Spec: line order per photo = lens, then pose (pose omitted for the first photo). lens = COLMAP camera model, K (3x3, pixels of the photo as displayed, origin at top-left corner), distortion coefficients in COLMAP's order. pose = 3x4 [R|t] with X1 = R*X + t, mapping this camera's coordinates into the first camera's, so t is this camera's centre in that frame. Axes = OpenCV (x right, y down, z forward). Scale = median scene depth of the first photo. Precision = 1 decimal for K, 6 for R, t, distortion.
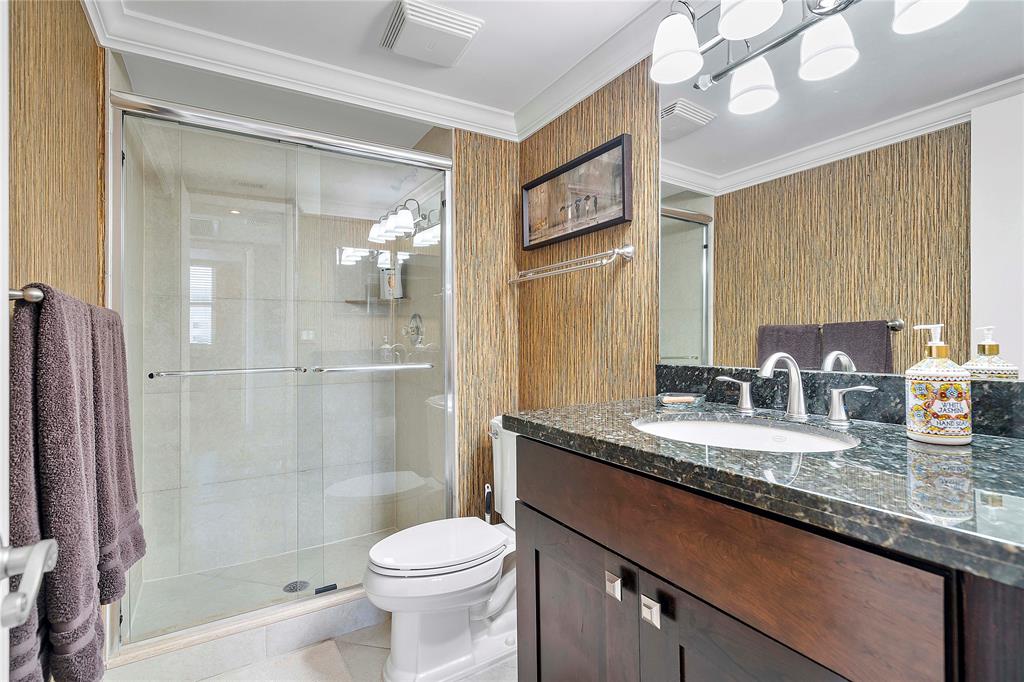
lens RADIAL K [[478.0, 0, 515.2], [0, 478.0, 336.1], [0, 0, 1]] dist [0.000715, 0.000206]
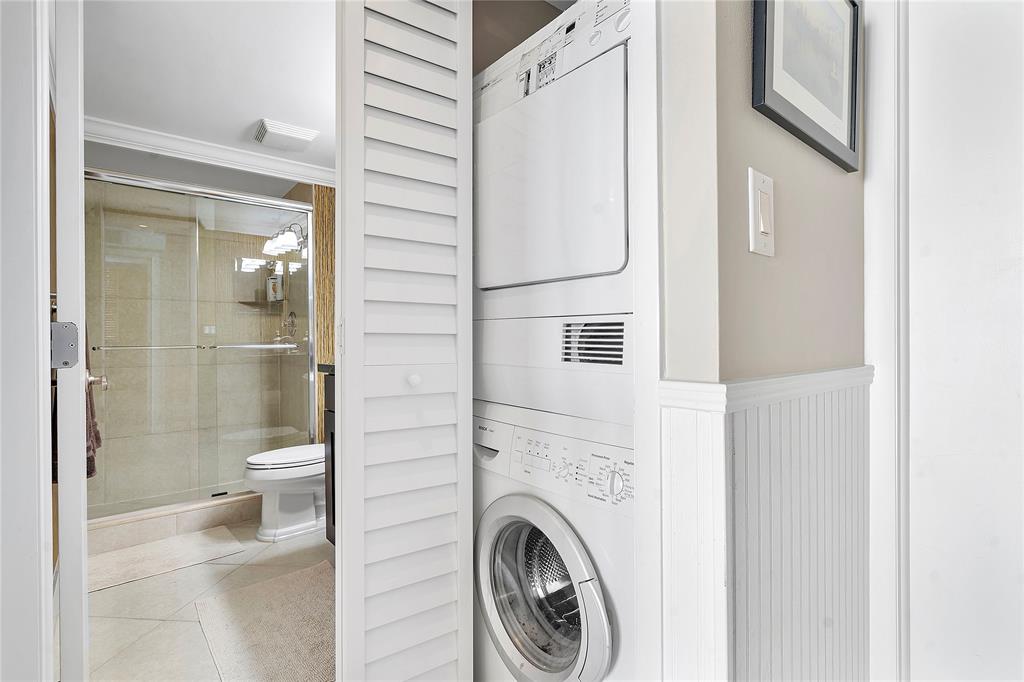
lens RADIAL K [[478.0, 0, 506.1], [0, 478.0, 344.7], [0, 0, 1]] dist [0.000715, 0.000206]
pose [[0.991067, 0.000727, 0.133365, 0.202254], [-0.001642, 0.999976, 0.006756, 0.035041], [-0.133357, -0.006915, 0.991044, -0.412183]]
